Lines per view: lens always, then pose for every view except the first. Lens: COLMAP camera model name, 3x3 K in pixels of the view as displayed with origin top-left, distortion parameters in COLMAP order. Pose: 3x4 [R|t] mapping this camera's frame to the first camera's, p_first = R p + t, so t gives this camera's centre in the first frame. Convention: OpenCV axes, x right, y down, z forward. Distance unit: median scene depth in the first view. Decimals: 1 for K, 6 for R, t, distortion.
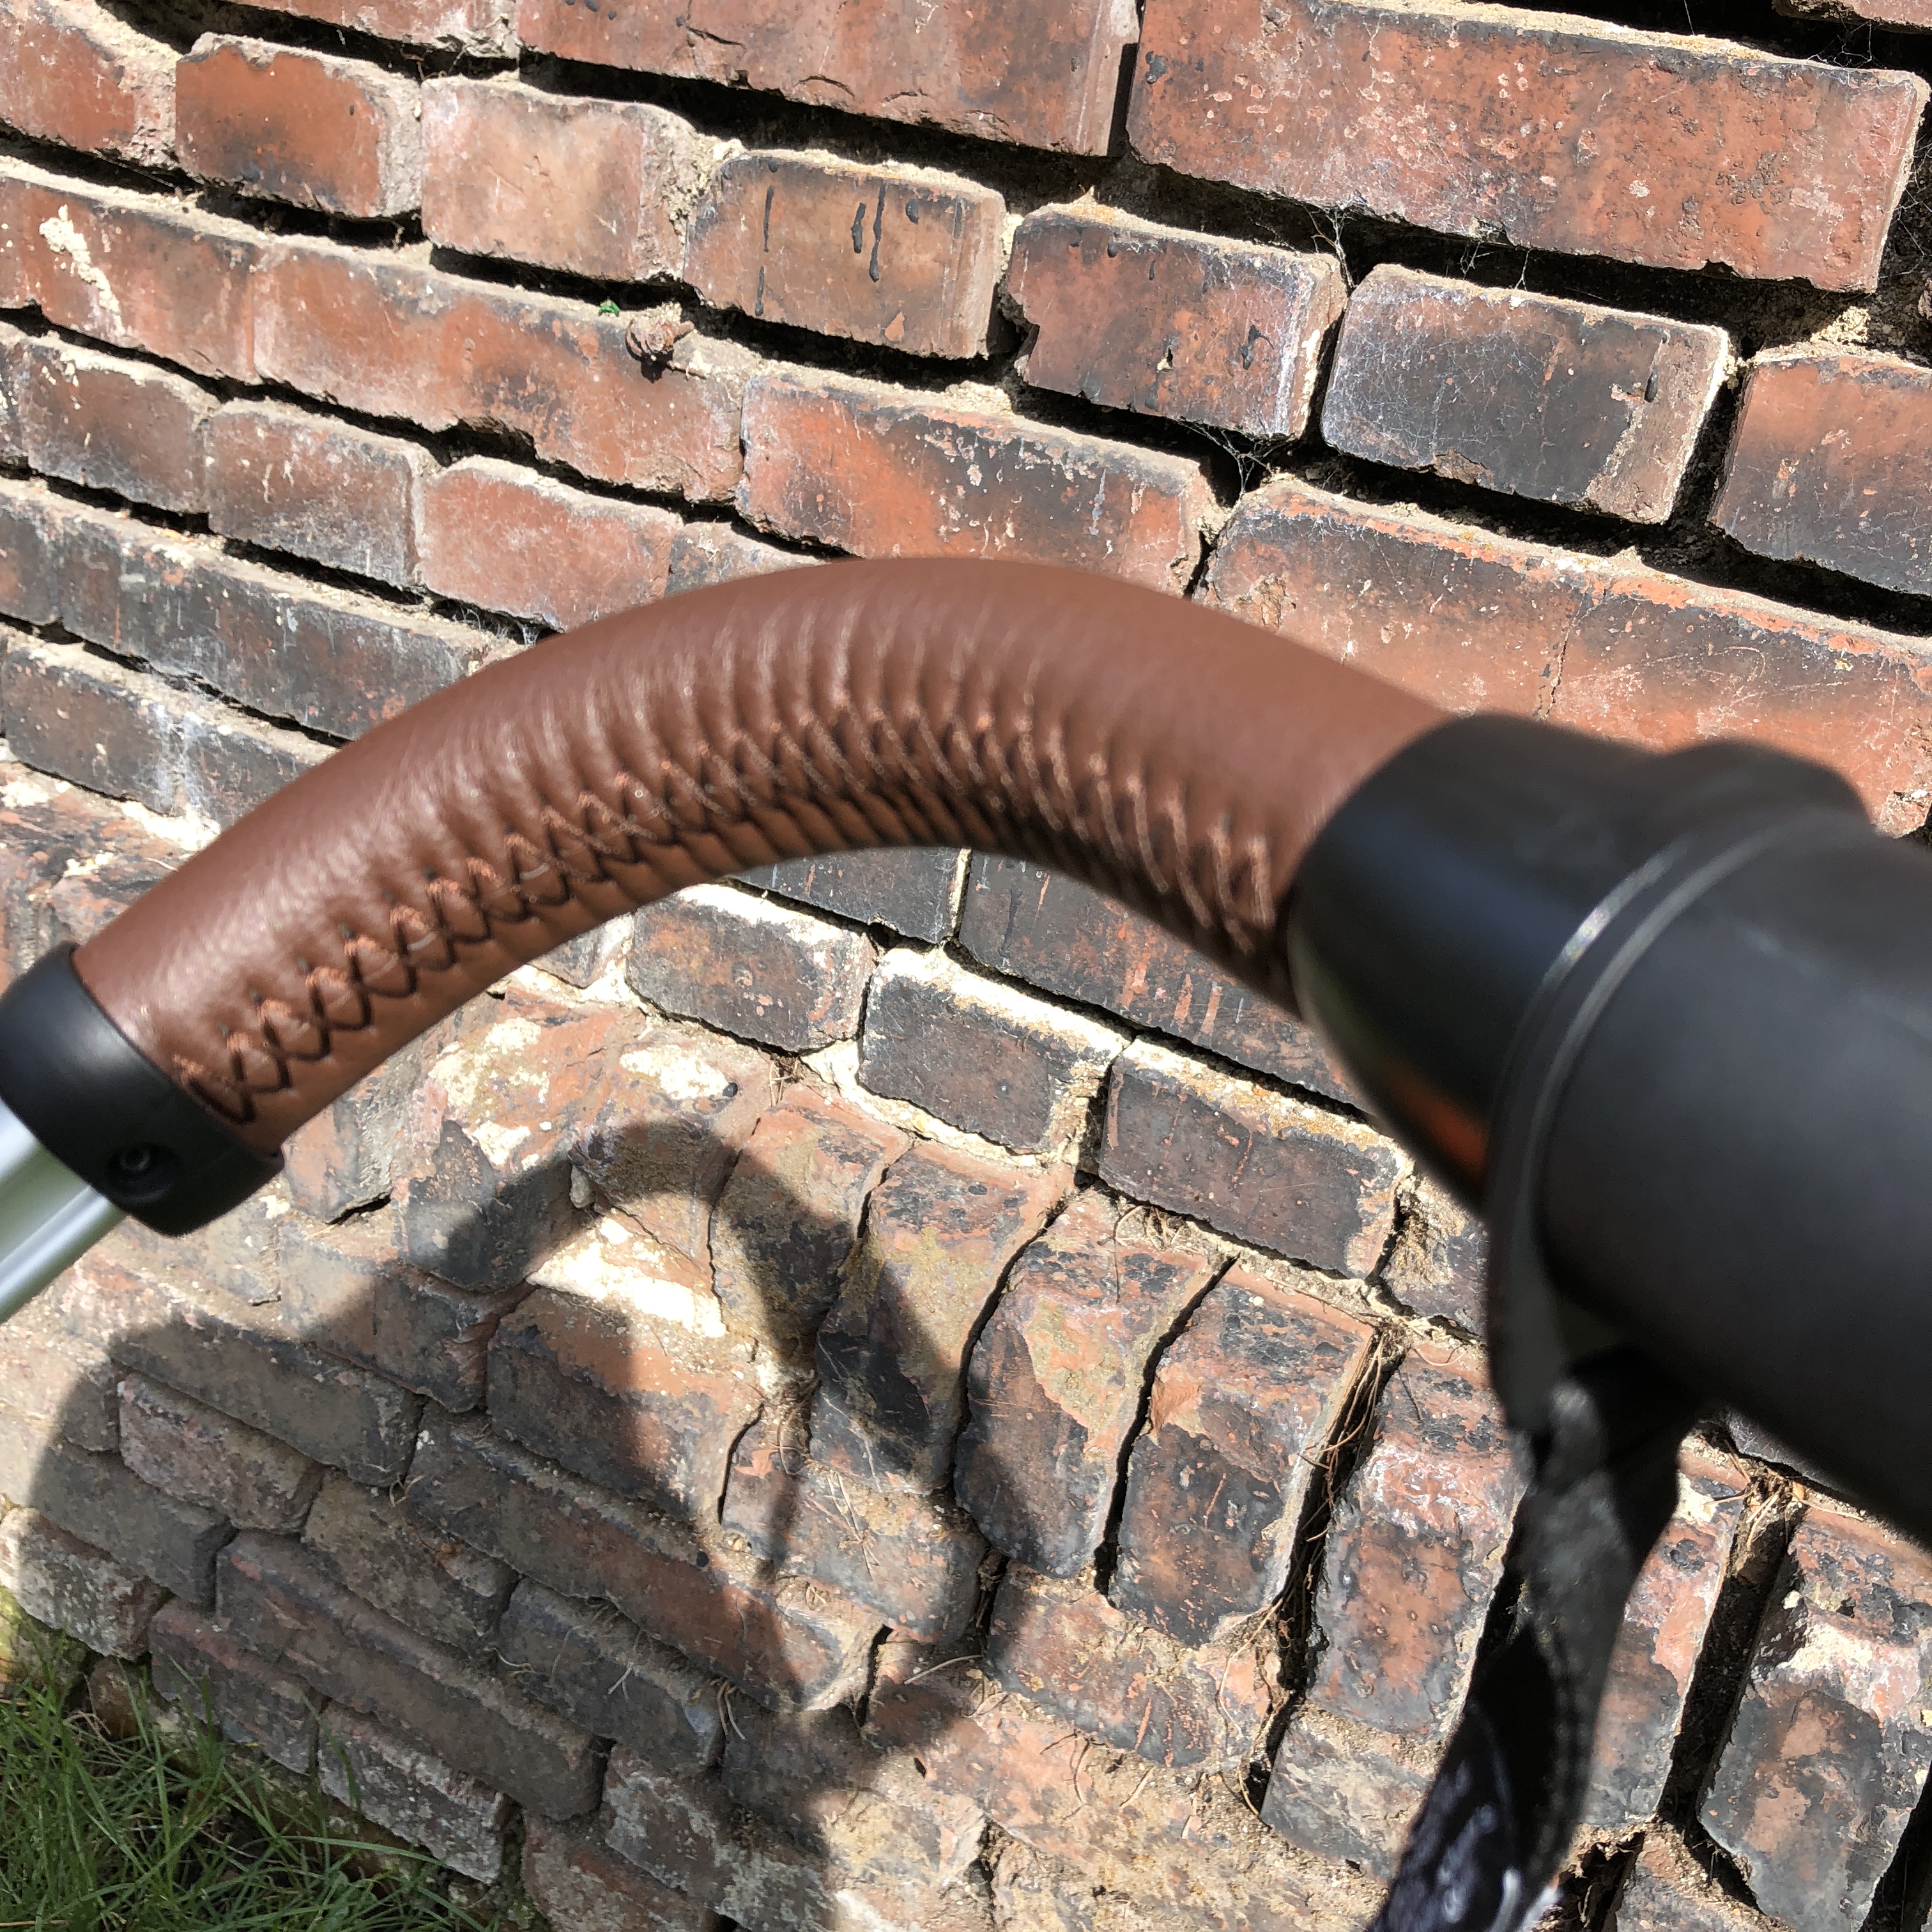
lens RADIAL K [[2082.6, 0, 962.1], [0, 2082.6, 950.9], [0, 0, 1]] dist [-0.007669, 0.000000]
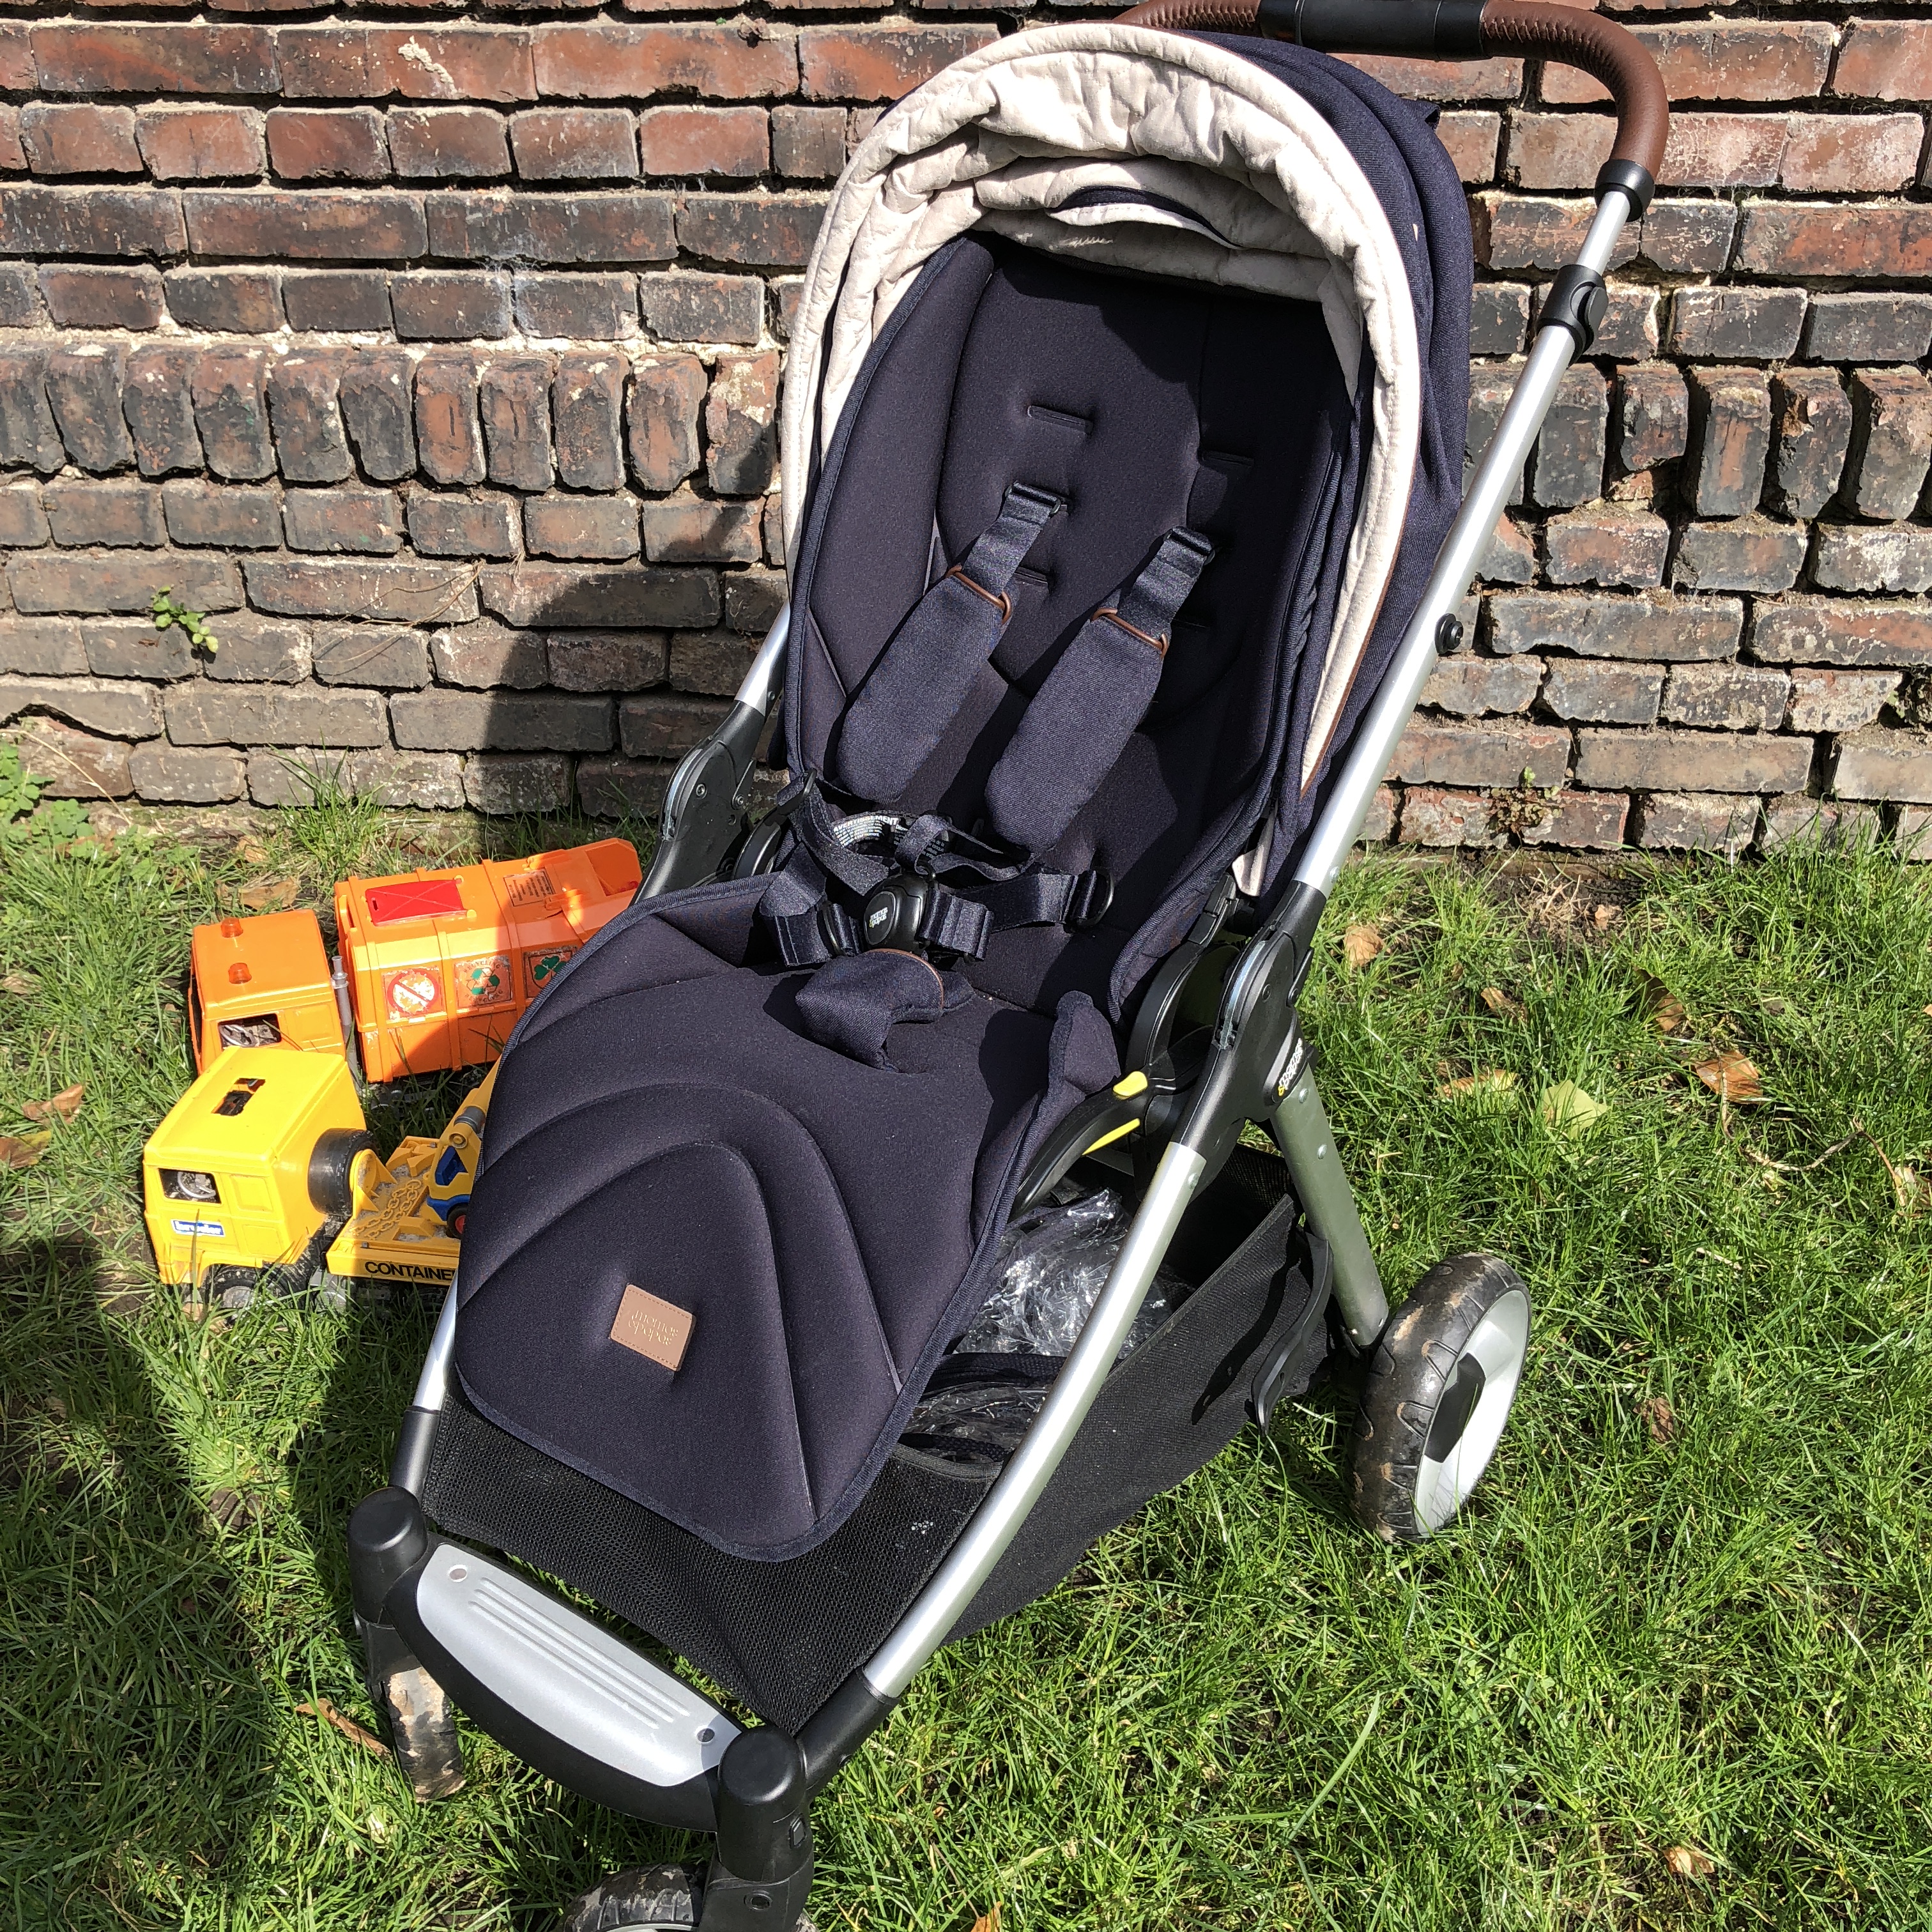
lens RADIAL K [[2110.5, 0, 959.4], [0, 2110.5, 982.6], [0, 0, 1]] dist [-0.013971, 0.000000]
pose [[0.914440, -0.337886, 0.222785, -0.854258], [0.295932, 0.933725, 0.201450, 0.314617], [-0.276087, -0.118284, 0.953826, -1.513388]]
